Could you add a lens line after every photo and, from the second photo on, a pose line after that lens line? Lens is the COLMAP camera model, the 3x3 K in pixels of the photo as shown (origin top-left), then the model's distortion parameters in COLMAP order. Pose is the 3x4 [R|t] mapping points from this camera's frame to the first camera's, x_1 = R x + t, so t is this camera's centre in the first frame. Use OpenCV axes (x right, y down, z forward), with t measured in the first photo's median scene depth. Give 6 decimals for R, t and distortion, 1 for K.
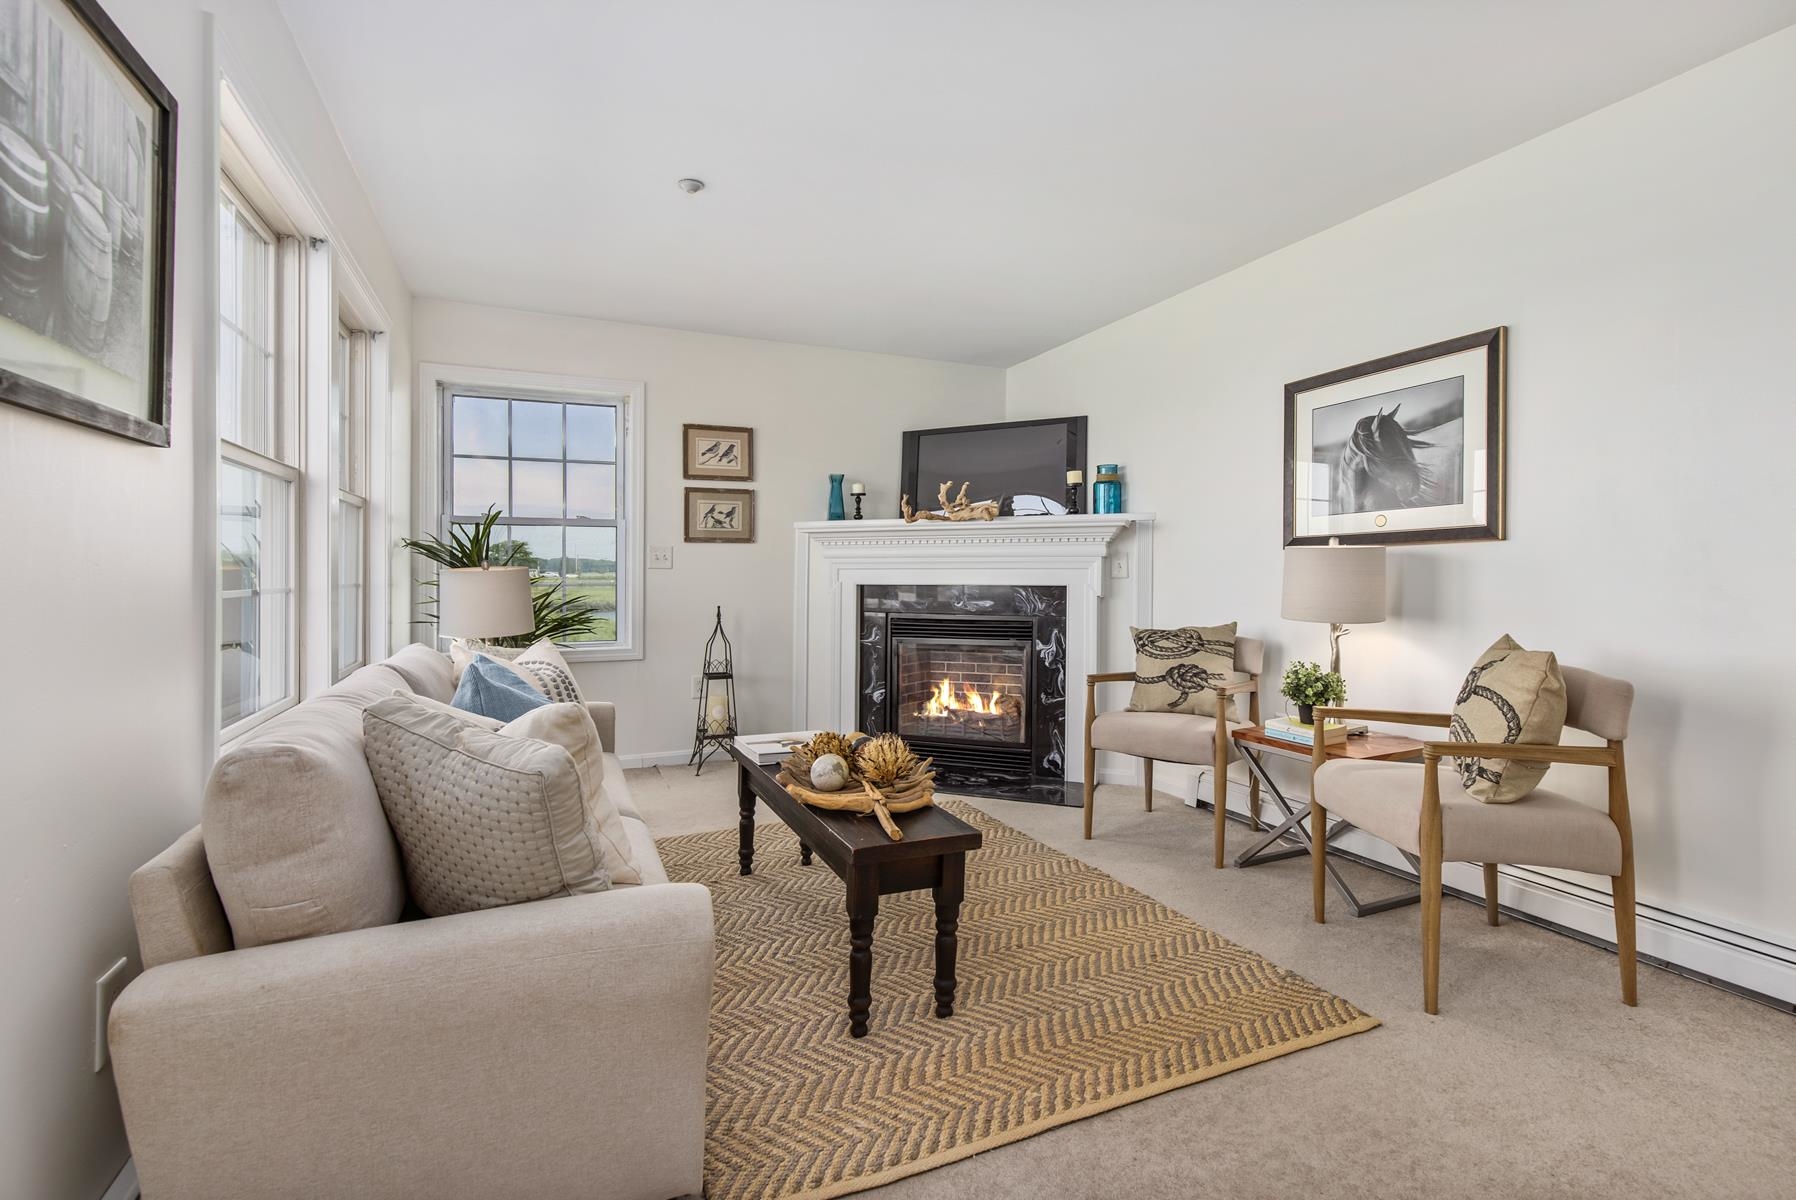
lens RADIAL K [[819.3, 0, 902.5], [0, 819.3, 590.2], [0, 0, 1]] dist [0.012753, -0.001517]
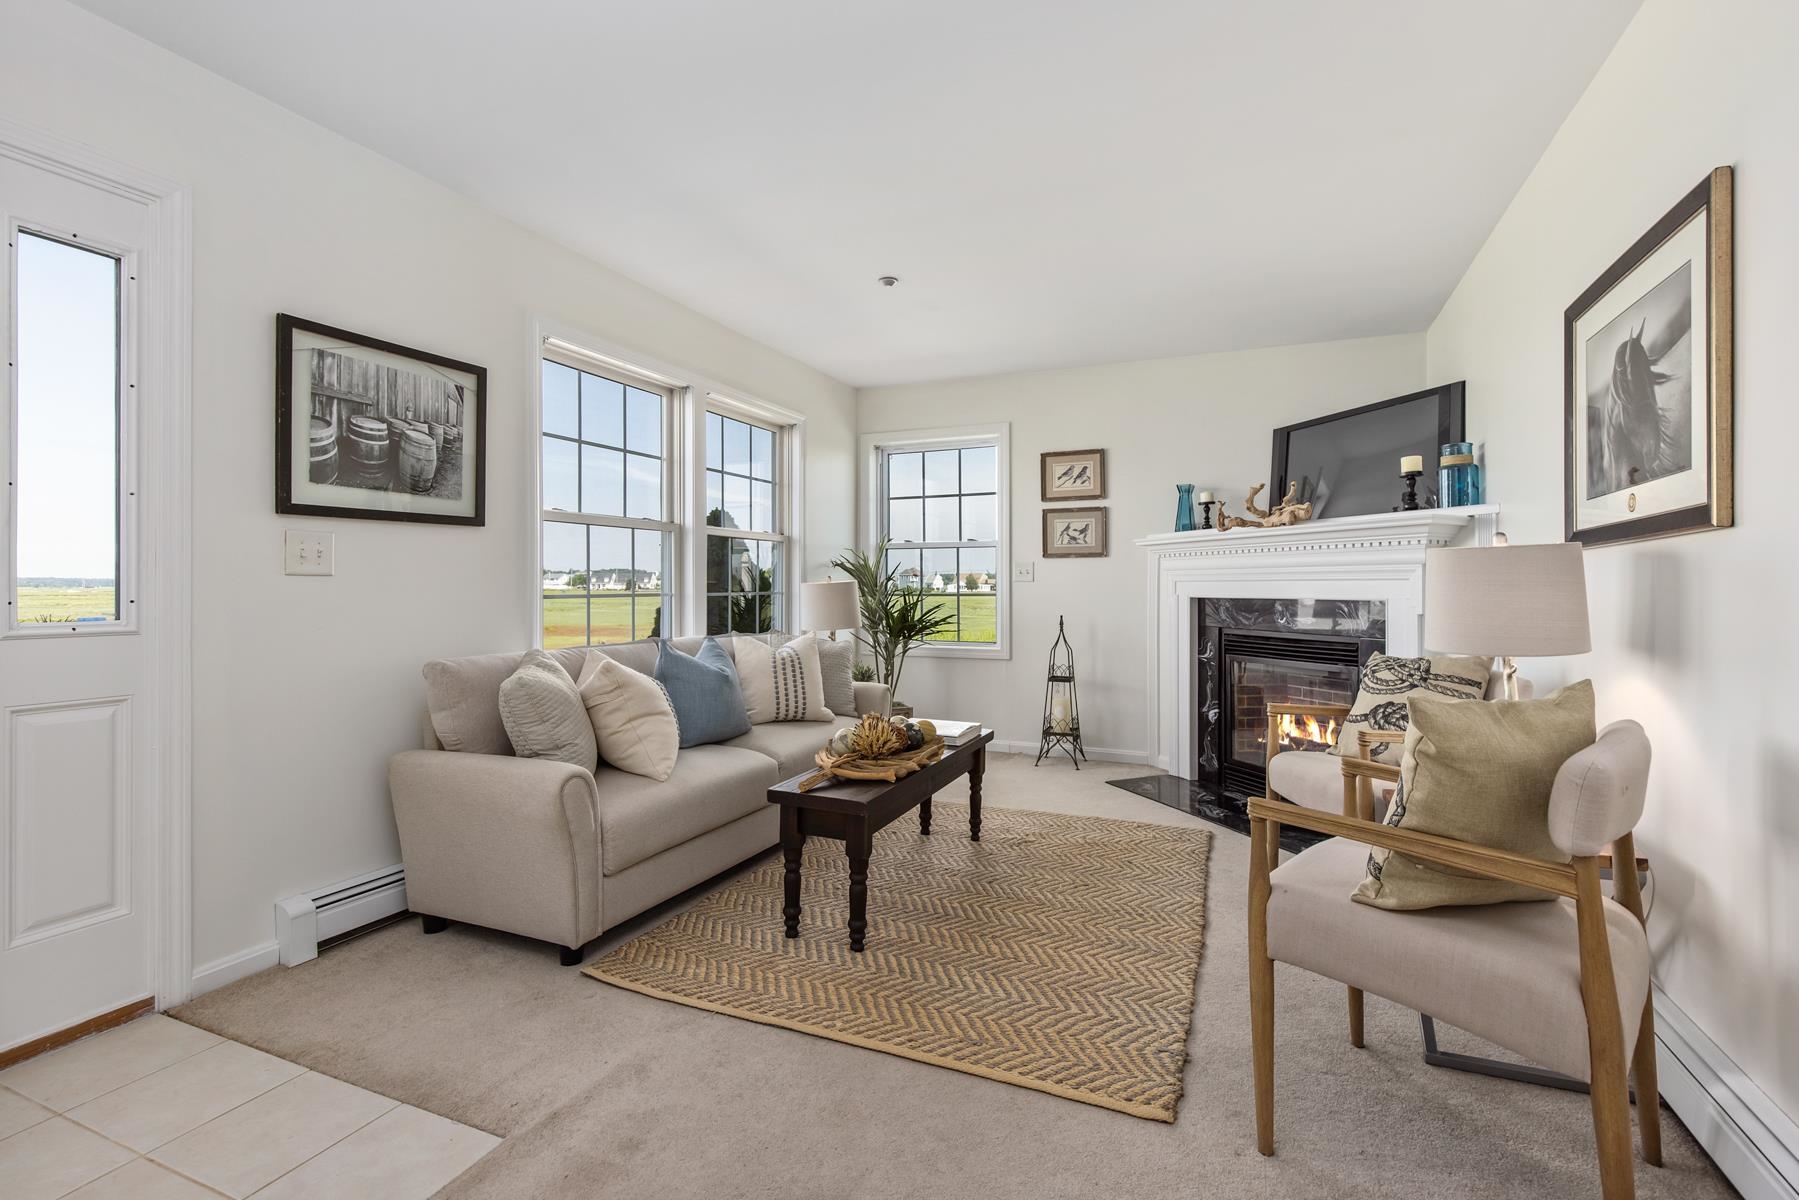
lens RADIAL K [[820.6, 0, 912.9], [0, 820.6, 591.2], [0, 0, 1]] dist [0.012753, -0.001517]
pose [[0.687342, 0.005173, -0.726316, 0.434189], [-0.016304, 0.999833, -0.008307, -0.000509], [0.726151, 0.017552, 0.687311, 0.097886]]
